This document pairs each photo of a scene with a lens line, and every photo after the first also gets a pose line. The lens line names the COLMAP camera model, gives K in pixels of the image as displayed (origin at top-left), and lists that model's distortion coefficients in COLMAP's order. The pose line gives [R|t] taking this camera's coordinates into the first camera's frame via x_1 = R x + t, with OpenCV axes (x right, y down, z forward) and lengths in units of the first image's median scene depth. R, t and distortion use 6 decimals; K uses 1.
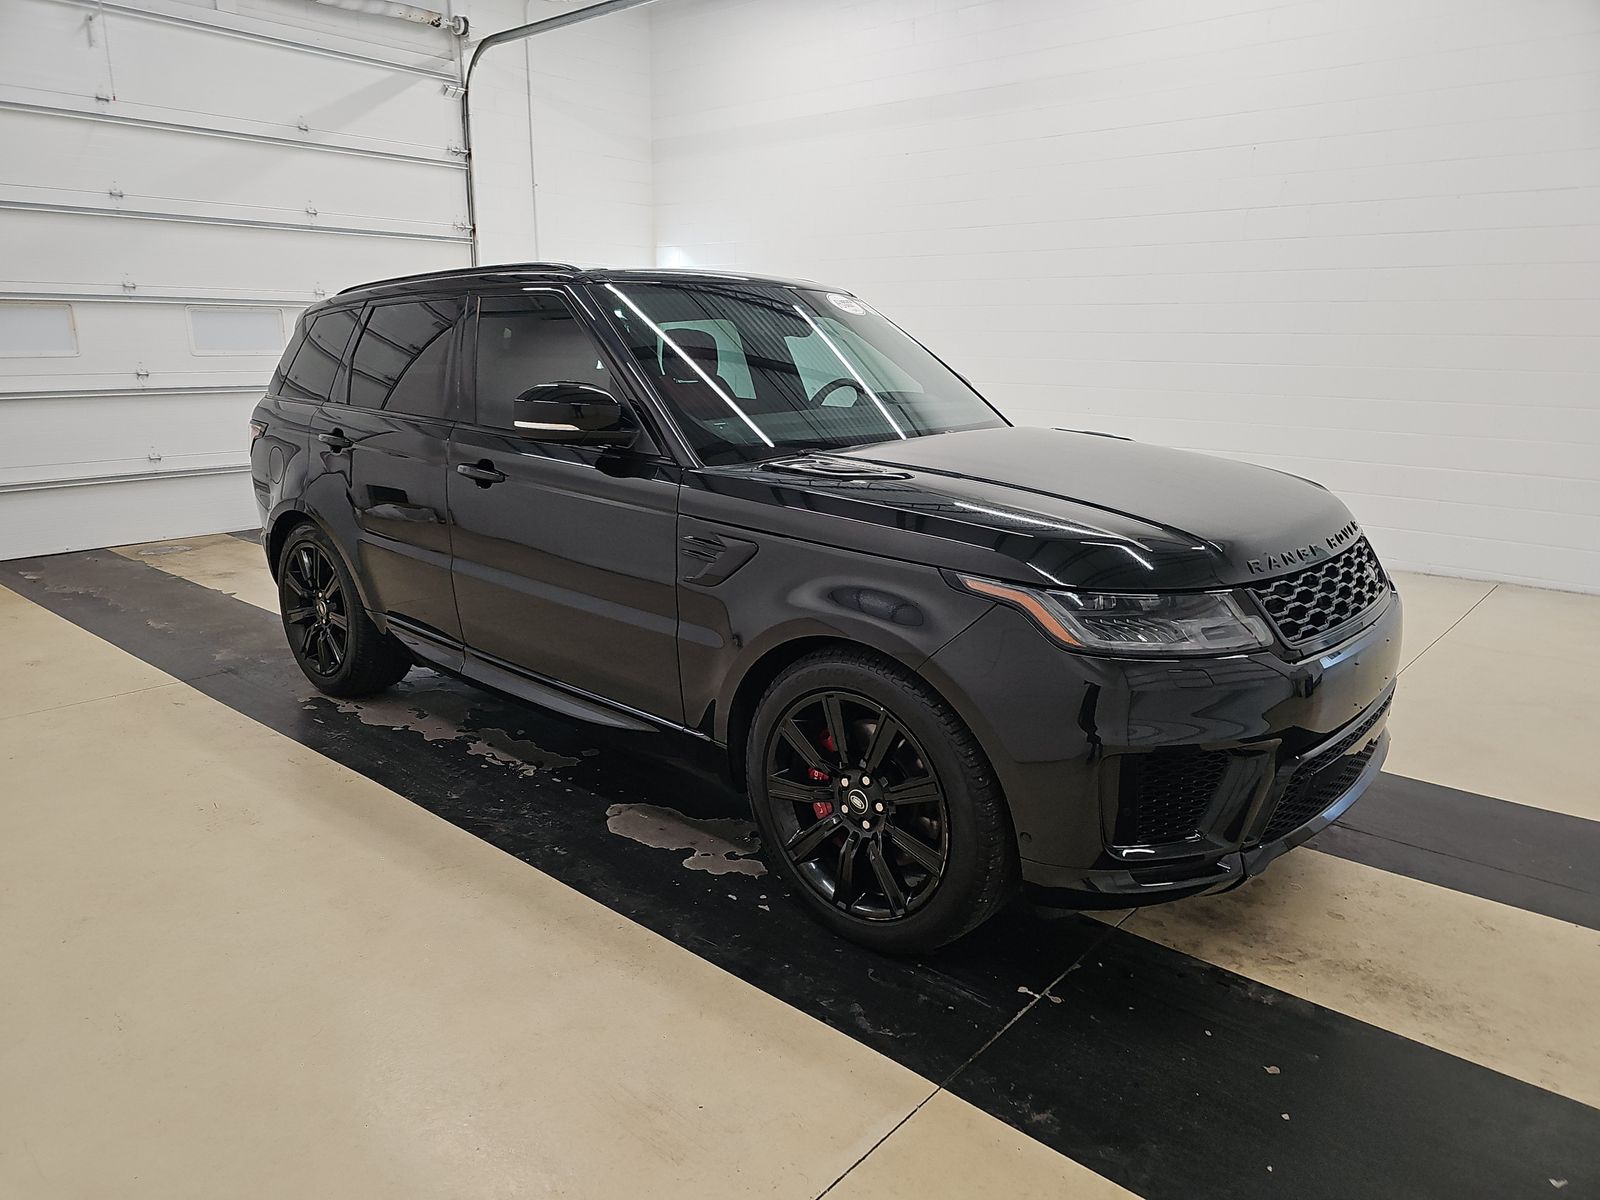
lens RADIAL K [[1082.0, 0, 803.8], [0, 1082.0, 624.8], [0, 0, 1]] dist [0.004643, -0.006254]
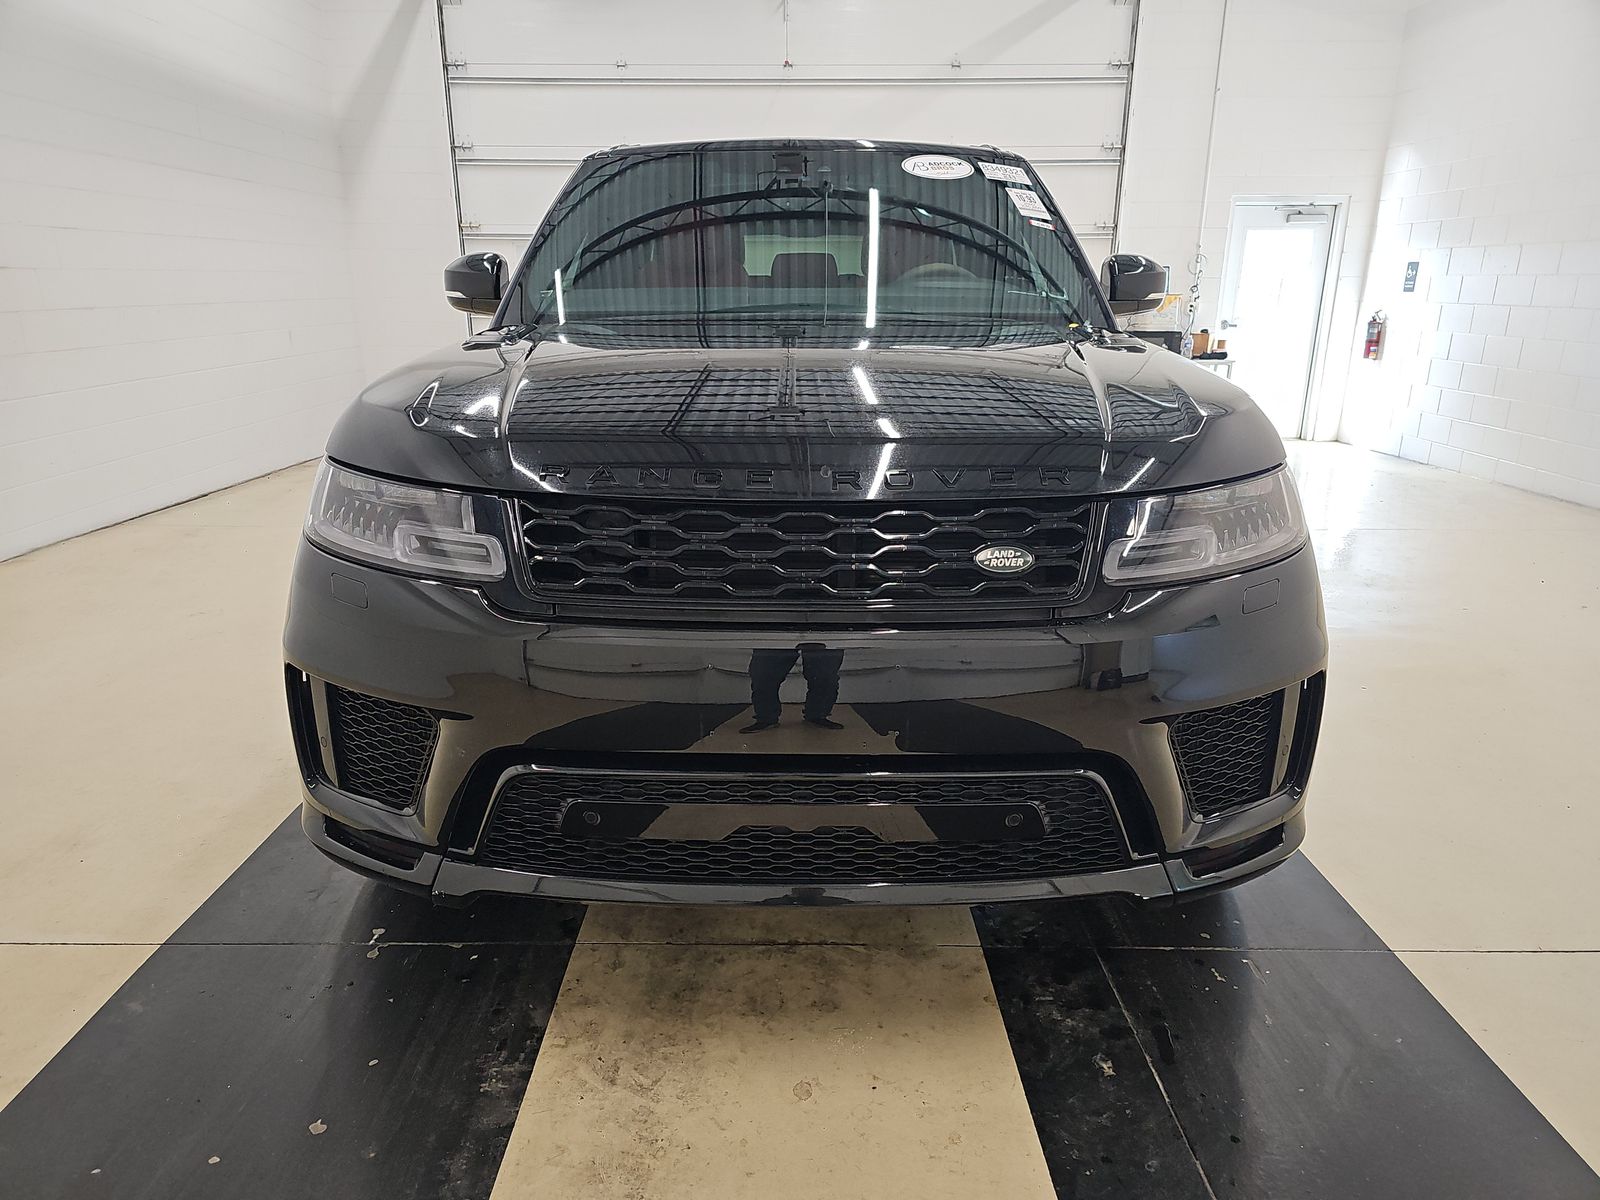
lens RADIAL K [[1103.8, 0, 800.0], [0, 1103.8, 600.0], [0, 0, 1]] dist [0.002637, 0.000141]
pose [[0.646736, 0.197399, -0.736727, 0.384608], [-0.188965, 0.977283, 0.095971, -0.027095], [0.738935, 0.077148, 0.669345, 0.239092]]
